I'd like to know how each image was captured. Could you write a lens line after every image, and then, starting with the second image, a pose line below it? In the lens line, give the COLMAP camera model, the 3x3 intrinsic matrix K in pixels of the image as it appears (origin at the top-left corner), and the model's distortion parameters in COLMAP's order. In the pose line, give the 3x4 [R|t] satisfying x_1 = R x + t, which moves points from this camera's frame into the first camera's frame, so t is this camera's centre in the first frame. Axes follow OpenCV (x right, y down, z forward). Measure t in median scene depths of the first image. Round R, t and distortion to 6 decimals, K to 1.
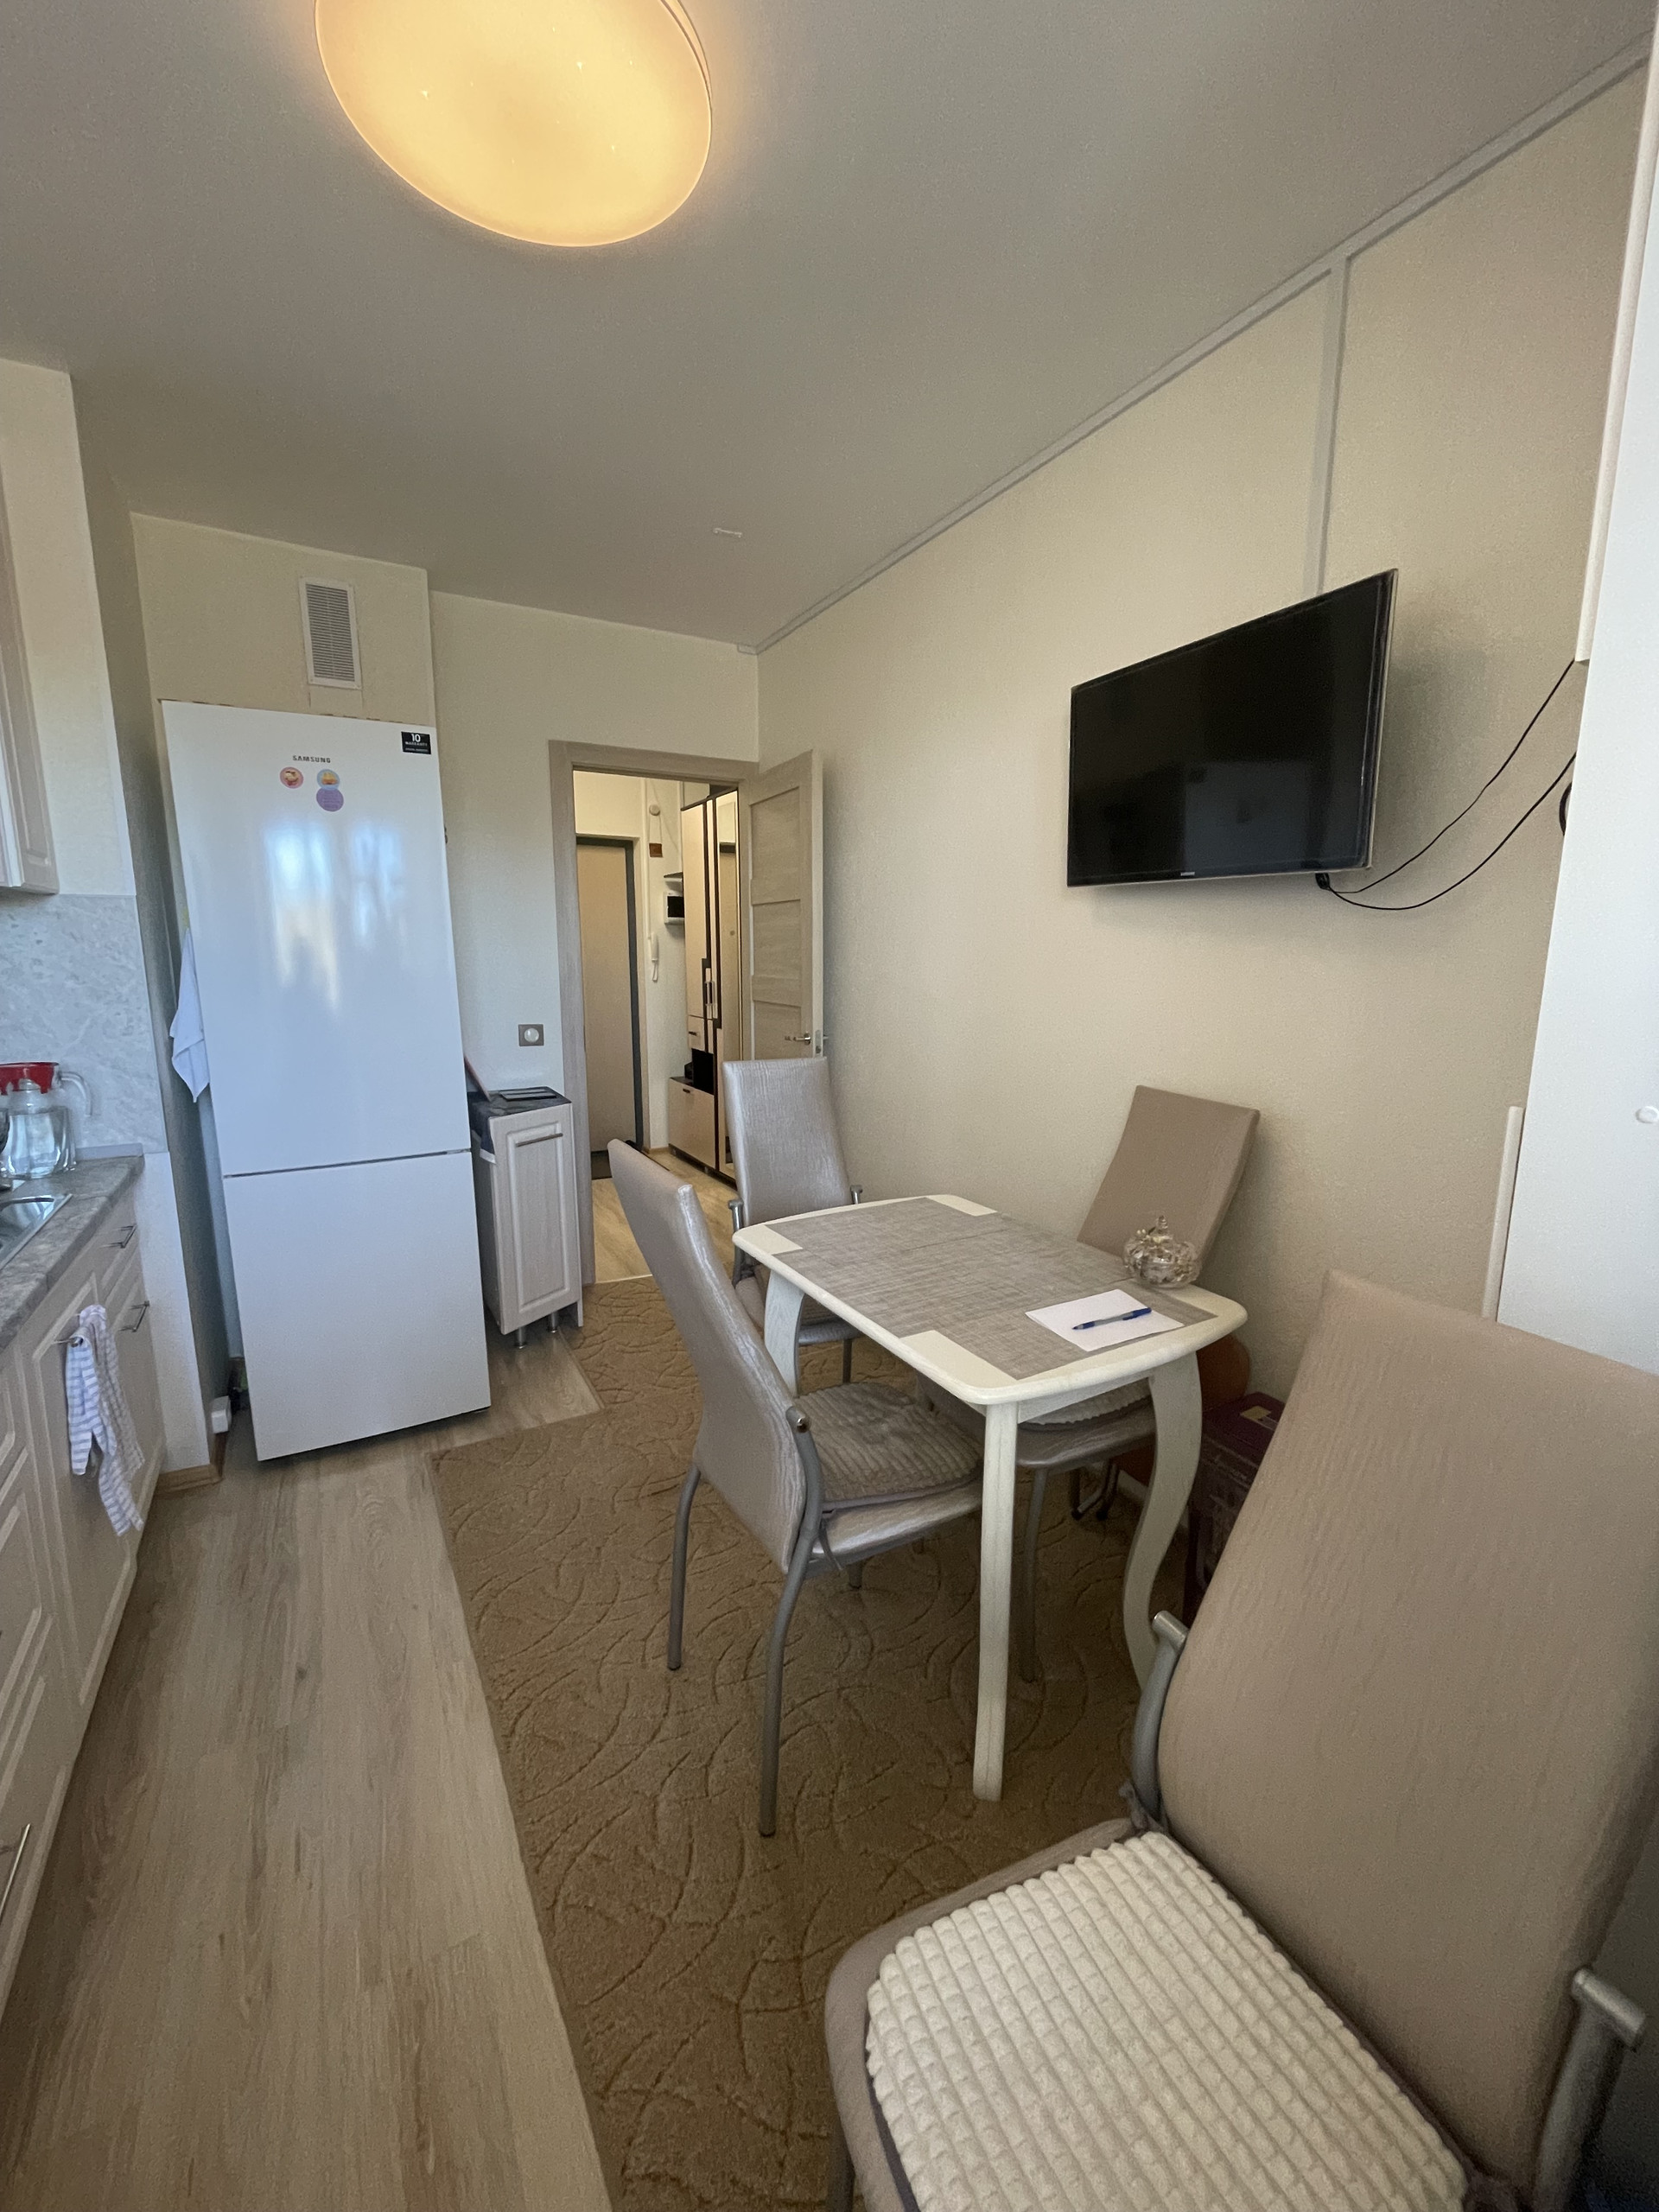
lens RADIAL K [[877.5, 0, 829.5], [0, 877.5, 1106.0], [0, 0, 1]] dist [-0.001234, 0.000138]
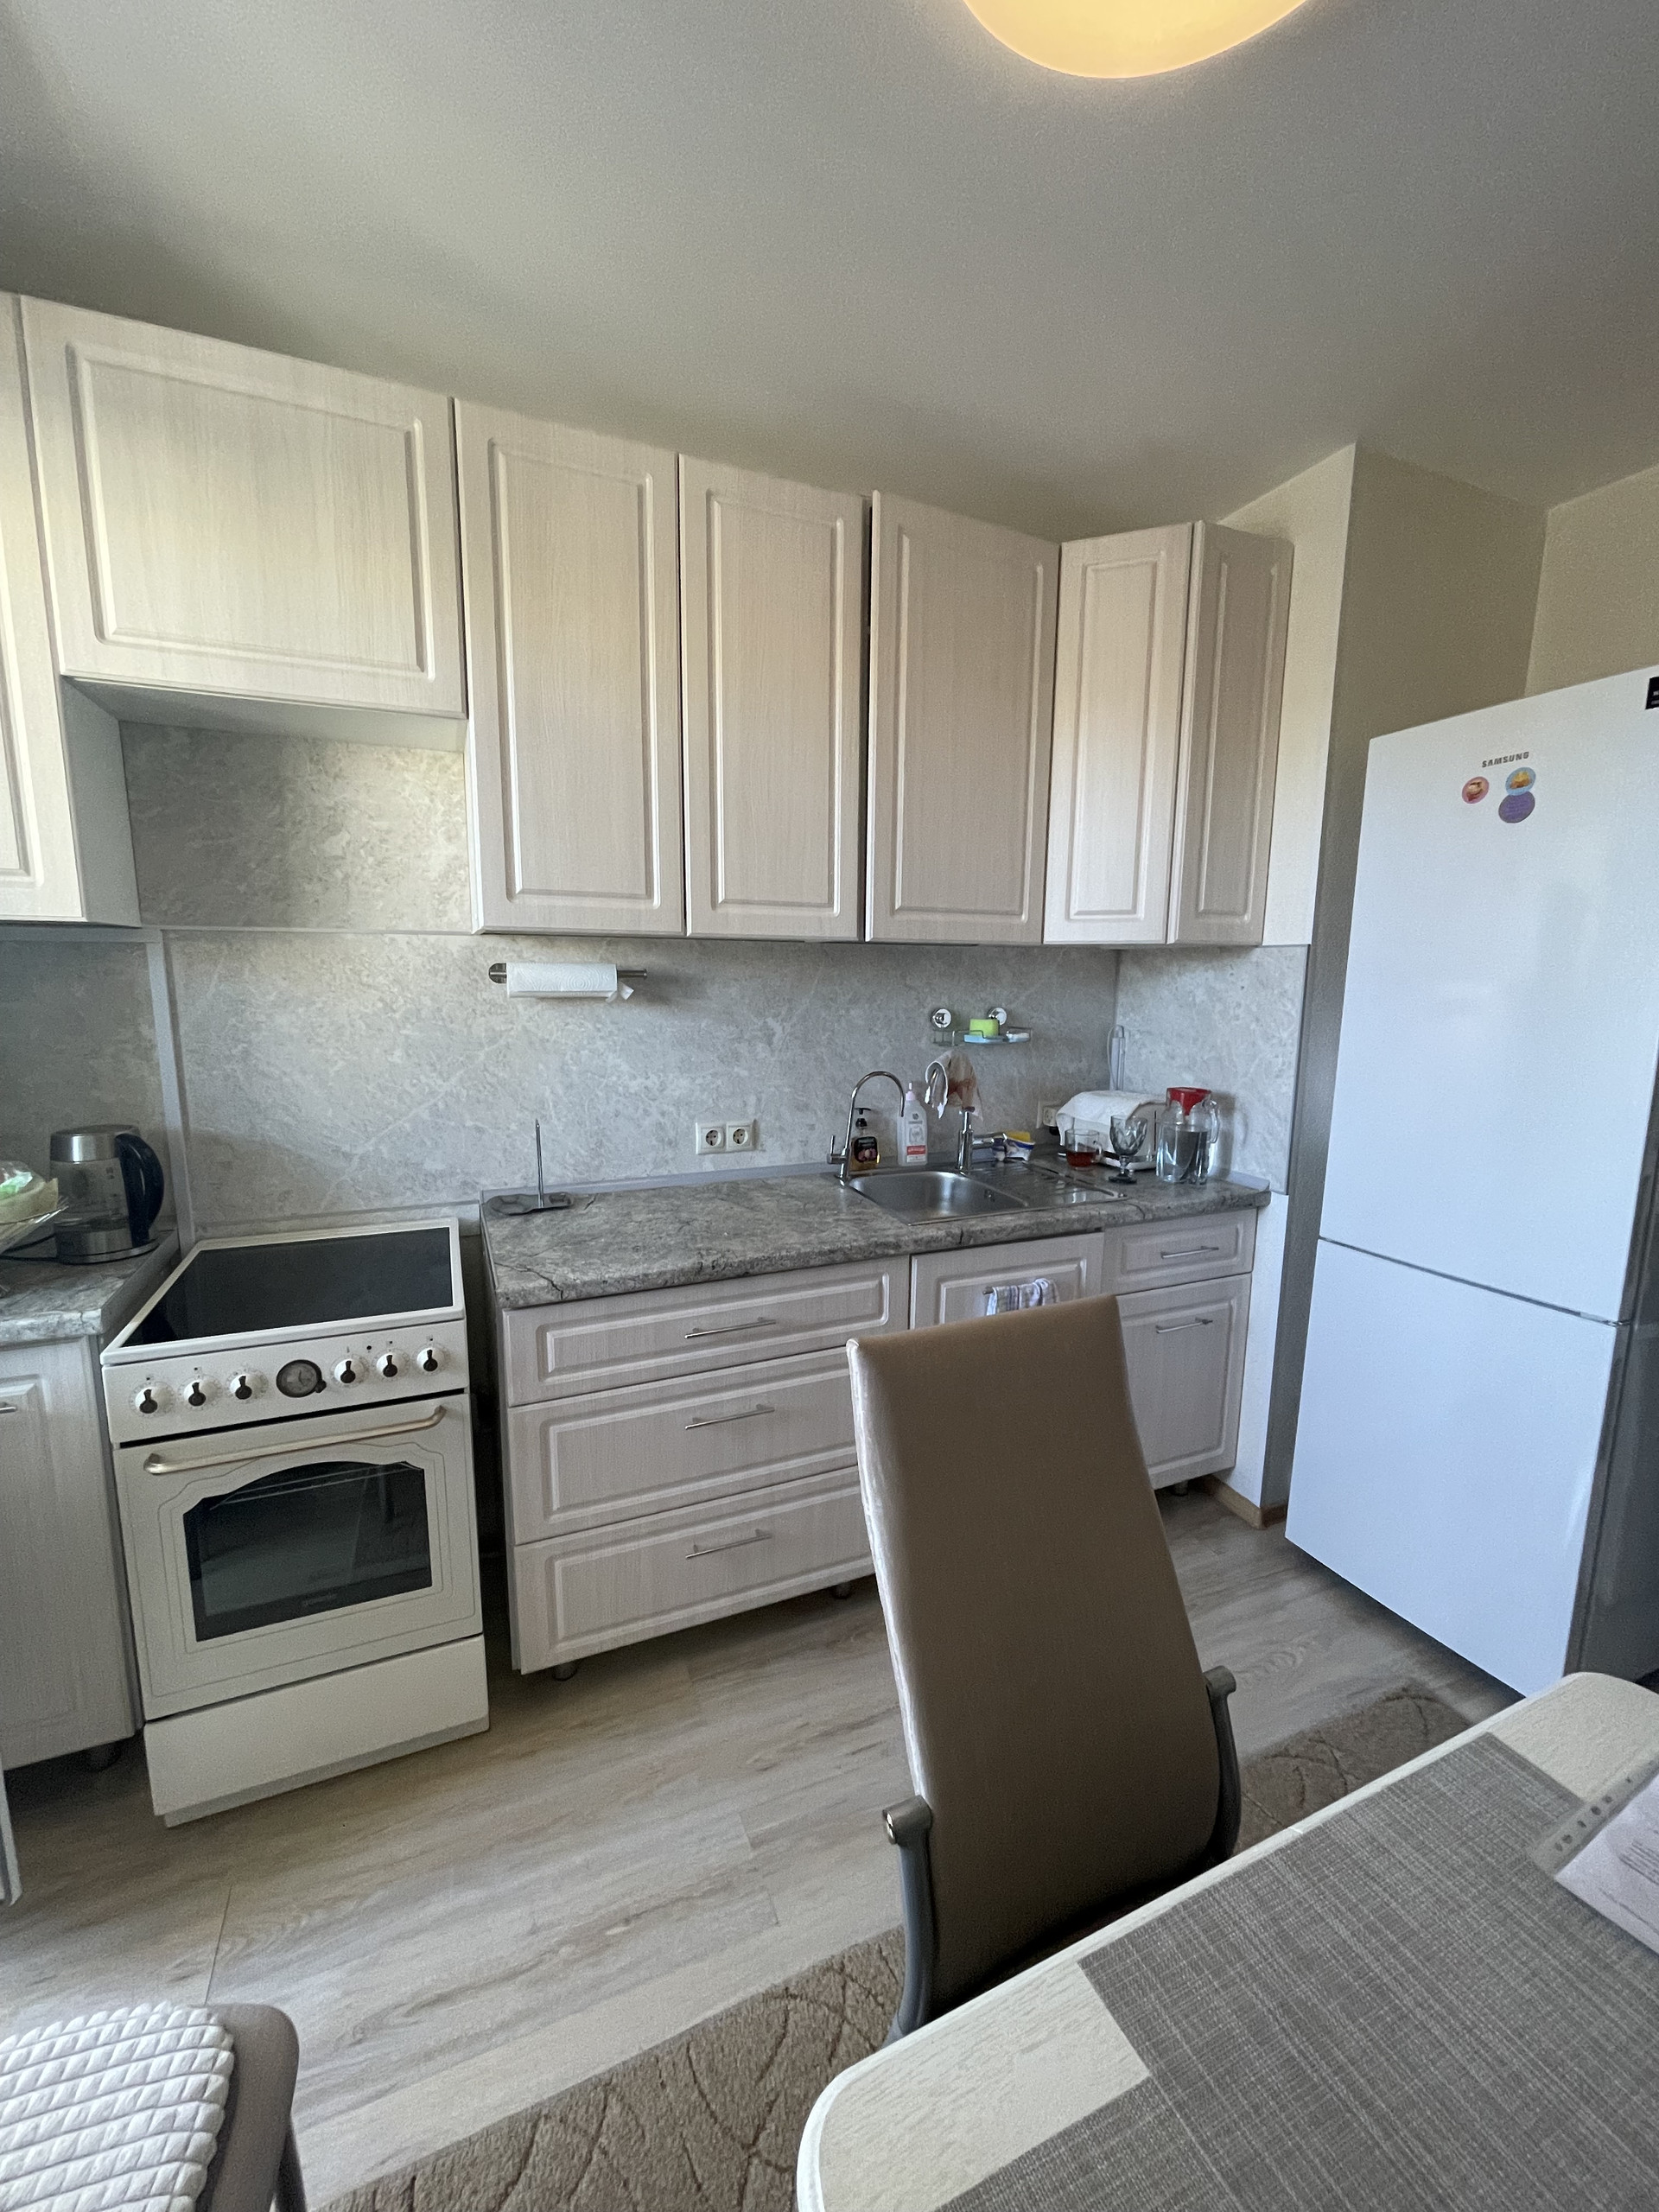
lens RADIAL K [[877.5, 0, 829.5], [0, 877.5, 1106.0], [0, 0, 1]] dist [-0.001234, 0.000138]
pose [[-0.106823, 0.146716, -0.983394, 0.272686], [-0.191737, 0.967449, 0.165165, -0.109794], [0.975616, 0.206196, -0.075215, 0.524485]]
